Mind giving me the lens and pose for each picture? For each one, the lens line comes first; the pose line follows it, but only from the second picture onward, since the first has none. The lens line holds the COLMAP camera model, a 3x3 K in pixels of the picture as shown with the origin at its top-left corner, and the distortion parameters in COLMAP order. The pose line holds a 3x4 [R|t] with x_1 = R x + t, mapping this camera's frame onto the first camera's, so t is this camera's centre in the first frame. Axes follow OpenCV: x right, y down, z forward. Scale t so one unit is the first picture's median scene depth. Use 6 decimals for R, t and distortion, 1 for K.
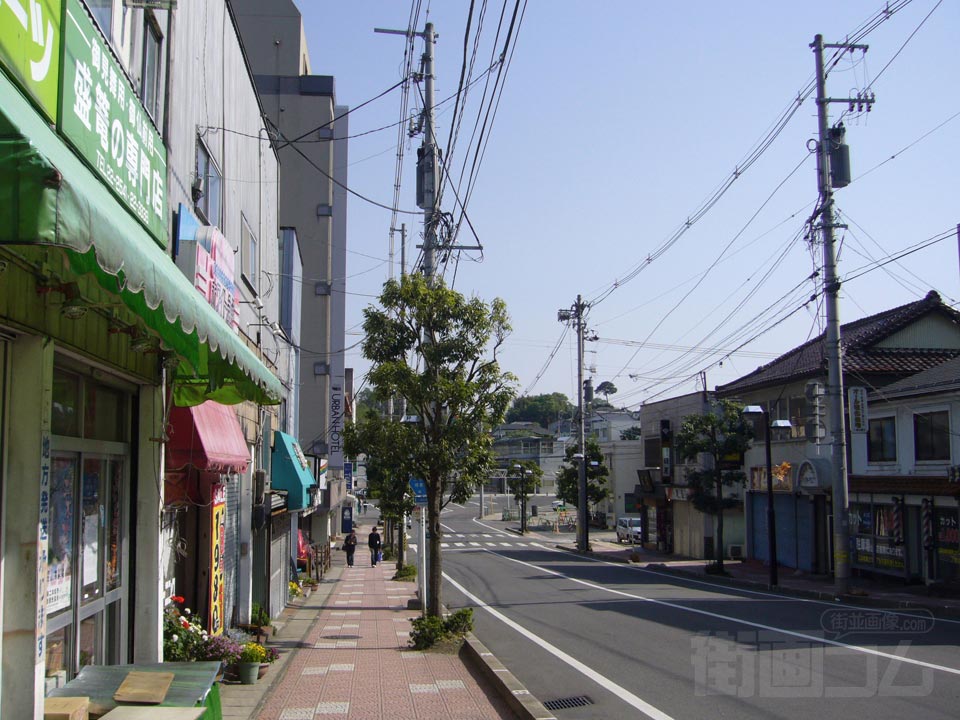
lens RADIAL K [[1012.3, 0, 480.0], [0, 1012.3, 360.0], [0, 0, 1]] dist [-0.084869, 0.011854]
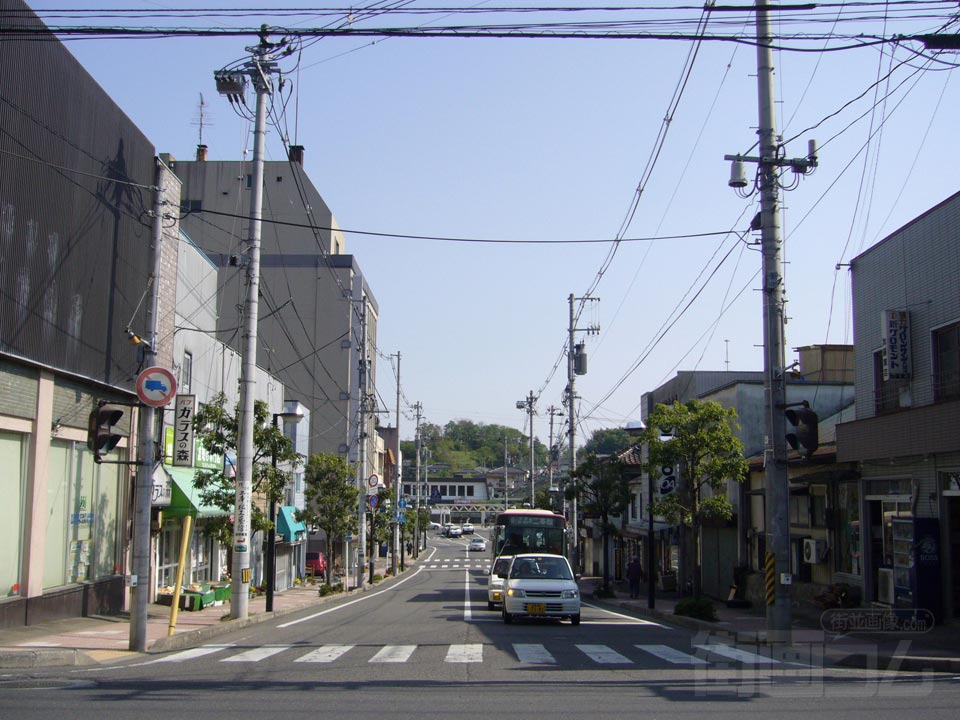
lens RADIAL K [[1012.3, 0, 480.0], [0, 1012.3, 360.0], [0, 0, 1]] dist [-0.084869, 0.011854]
pose [[0.995631, -0.003326, -0.093312, 0.348766], [0.000781, 0.999627, -0.027298, -0.150865], [0.093368, 0.027106, 0.995263, -0.923691]]
